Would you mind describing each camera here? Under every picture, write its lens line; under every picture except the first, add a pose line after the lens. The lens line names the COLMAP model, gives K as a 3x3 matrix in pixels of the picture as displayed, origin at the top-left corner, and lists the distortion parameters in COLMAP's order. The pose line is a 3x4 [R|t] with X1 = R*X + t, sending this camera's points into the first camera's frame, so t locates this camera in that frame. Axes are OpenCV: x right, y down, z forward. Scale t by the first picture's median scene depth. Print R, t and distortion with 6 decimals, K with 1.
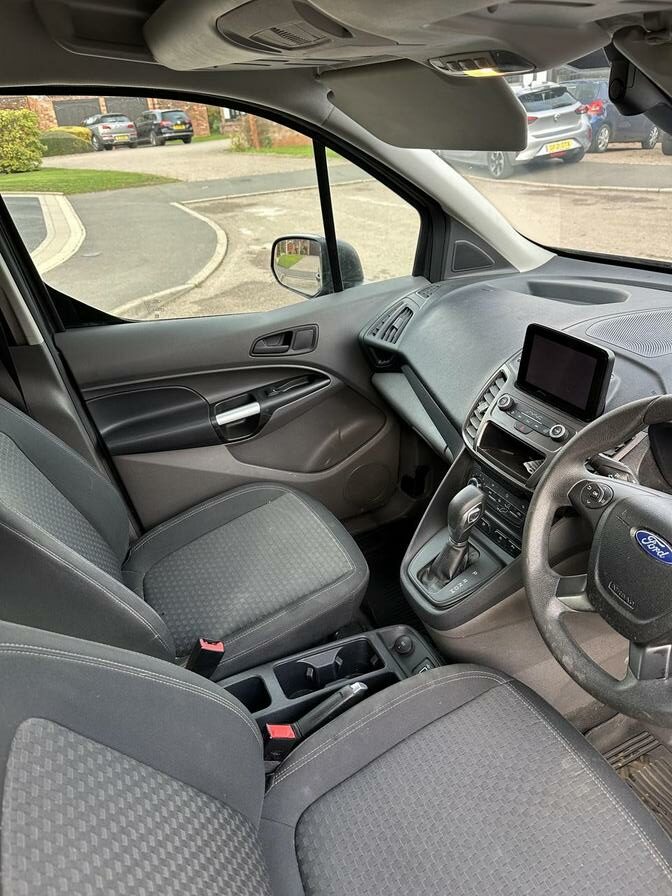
lens RADIAL K [[631.6, 0, 336.2], [0, 631.6, 450.4], [0, 0, 1]] dist [0.029402, -0.031115]
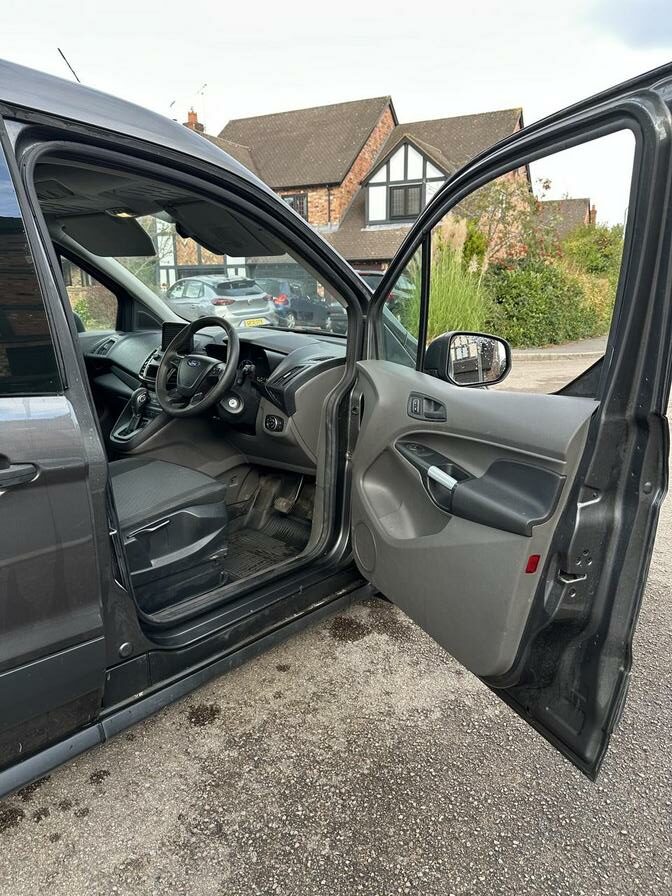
lens RADIAL K [[631.6, 0, 339.8], [0, 631.6, 444.1], [0, 0, 1]] dist [0.029402, -0.031115]
pose [[0.915357, -0.029177, 0.401585, -0.003884], [0.136757, 0.960609, -0.241924, 0.079048], [-0.378708, 0.276366, 0.883291, -0.104267]]
